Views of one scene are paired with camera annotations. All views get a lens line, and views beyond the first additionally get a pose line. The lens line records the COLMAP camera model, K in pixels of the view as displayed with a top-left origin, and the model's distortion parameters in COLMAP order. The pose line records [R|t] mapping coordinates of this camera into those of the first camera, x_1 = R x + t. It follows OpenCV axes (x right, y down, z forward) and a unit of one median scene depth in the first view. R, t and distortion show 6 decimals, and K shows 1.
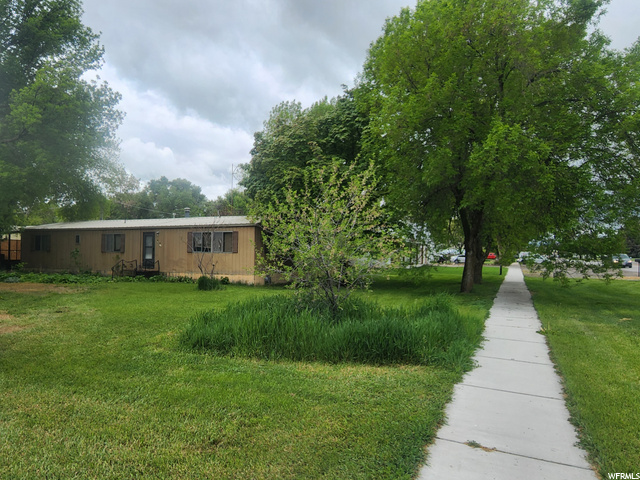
lens RADIAL K [[432.9, 0, 323.4], [0, 432.9, 238.9], [0, 0, 1]] dist [-0.019174, 0.006393]
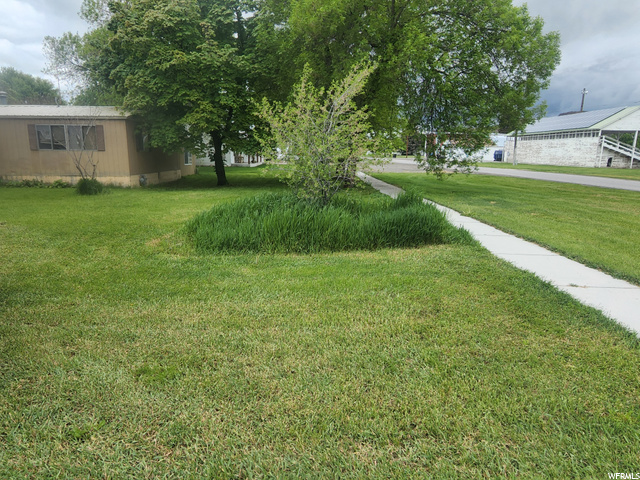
lens RADIAL K [[432.9, 0, 322.2], [0, 432.9, 244.1], [0, 0, 1]] dist [-0.019174, 0.006393]
pose [[0.905380, -0.083669, 0.416278, -0.182437], [-0.018566, 0.971654, 0.235676, 0.002472], [-0.424197, -0.221105, 0.878163, 0.019443]]
